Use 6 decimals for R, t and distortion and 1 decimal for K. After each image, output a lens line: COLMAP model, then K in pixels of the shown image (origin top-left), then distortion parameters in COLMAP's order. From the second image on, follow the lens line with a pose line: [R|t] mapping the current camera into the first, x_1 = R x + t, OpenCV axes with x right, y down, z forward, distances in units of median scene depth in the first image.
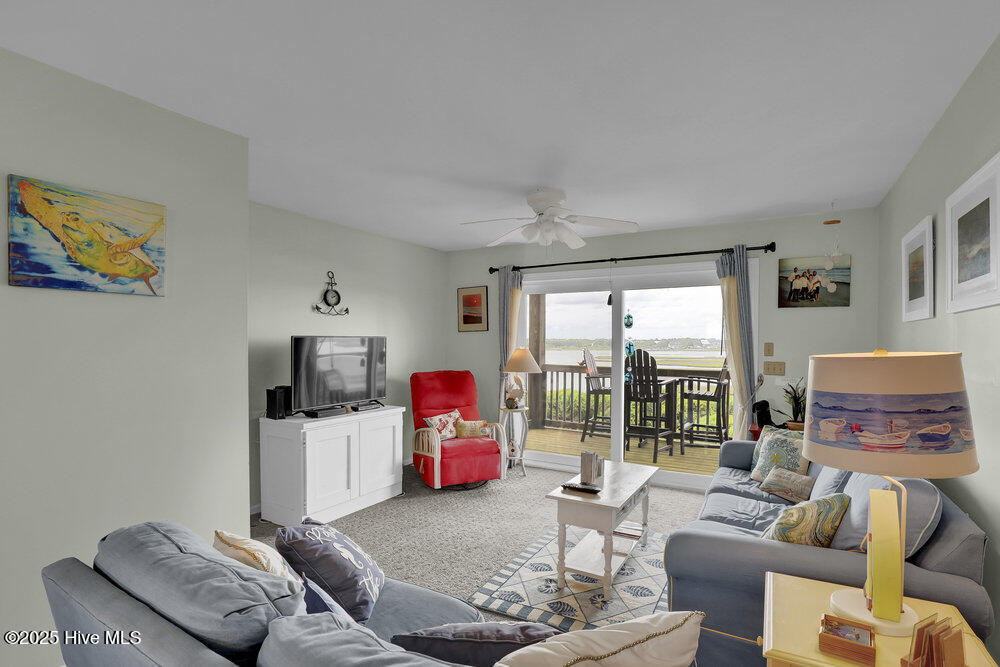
lens RADIAL K [[465.6, 0, 503.3], [0, 465.6, 349.3], [0, 0, 1]] dist [-0.031311, 0.000318]
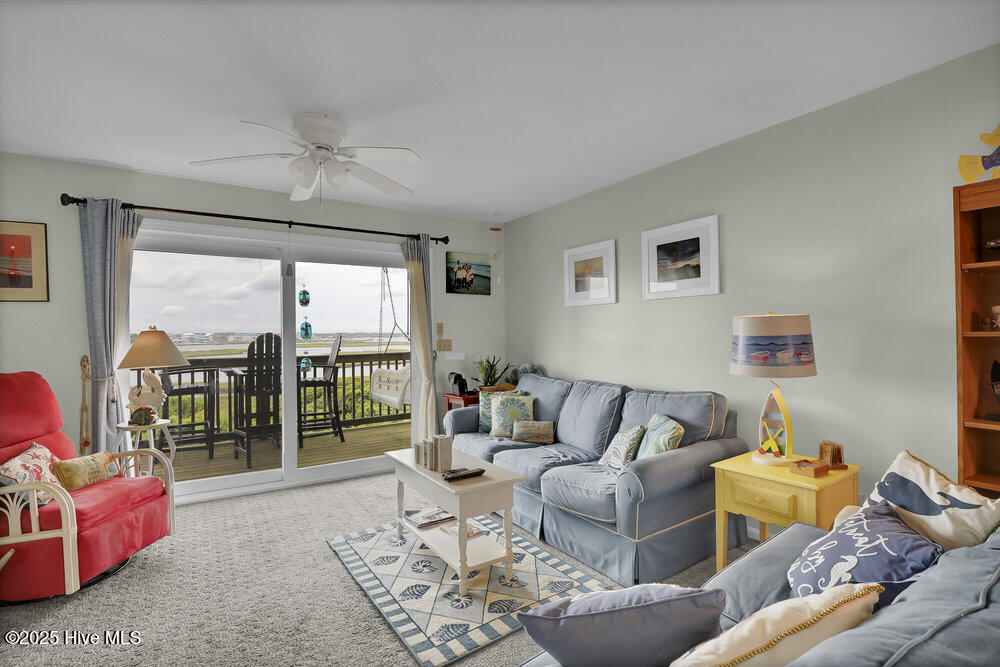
lens RADIAL K [[468.3, 0, 507.9], [0, 468.3, 332.3], [0, 0, 1]] dist [-0.032440, 0.004705]
pose [[0.449873, -0.004276, 0.893082, -0.393503], [0.021691, 0.999746, -0.006140, 0.019689], [-0.892829, 0.022134, 0.449852, 0.335036]]
